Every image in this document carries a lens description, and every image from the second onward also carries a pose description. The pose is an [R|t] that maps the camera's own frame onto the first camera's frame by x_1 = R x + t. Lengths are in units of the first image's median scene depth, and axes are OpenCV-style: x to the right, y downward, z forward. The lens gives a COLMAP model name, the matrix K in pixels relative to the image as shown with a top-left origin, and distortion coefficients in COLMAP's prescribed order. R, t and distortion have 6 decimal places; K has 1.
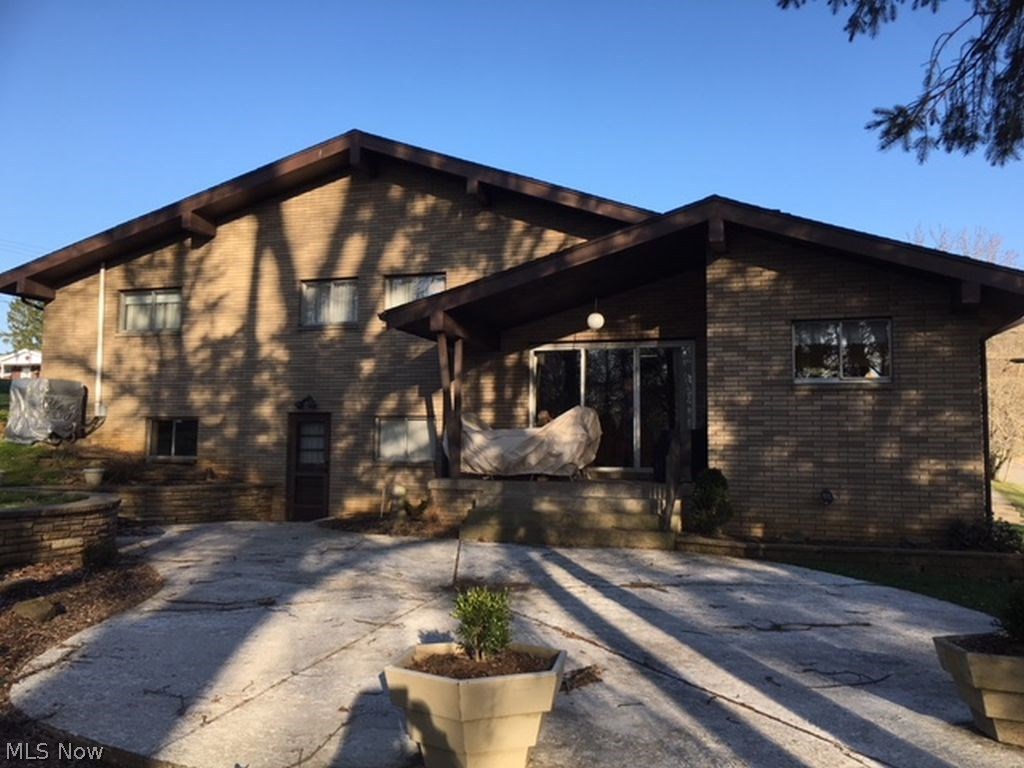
lens RADIAL K [[862.6, 0, 513.3], [0, 862.6, 380.7], [0, 0, 1]] dist [0.016829, -0.005988]
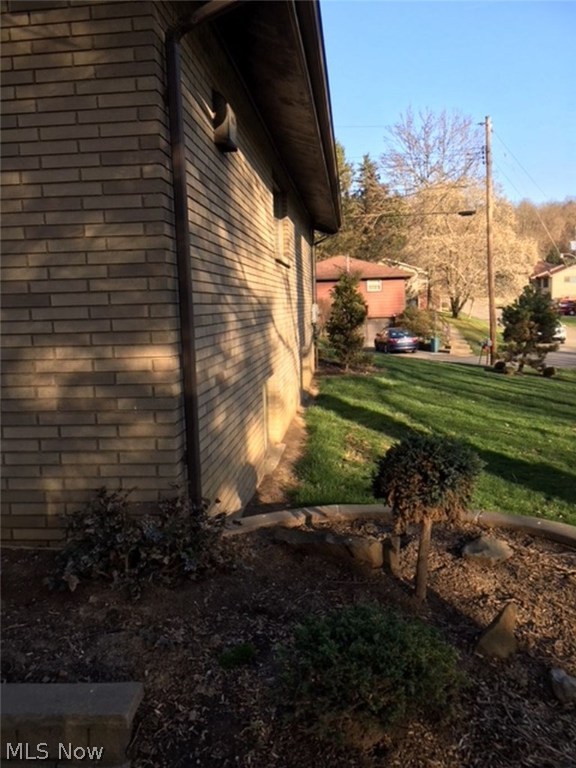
lens RADIAL K [[647.0, 0, 286.6], [0, 647.0, 384.5], [0, 0, 1]] dist [0.016829, -0.005988]
pose [[0.974203, -0.069444, 0.214723, 0.520342], [0.024583, 0.978471, 0.204916, 0.047867], [-0.224330, -0.194351, 0.954936, 0.682093]]
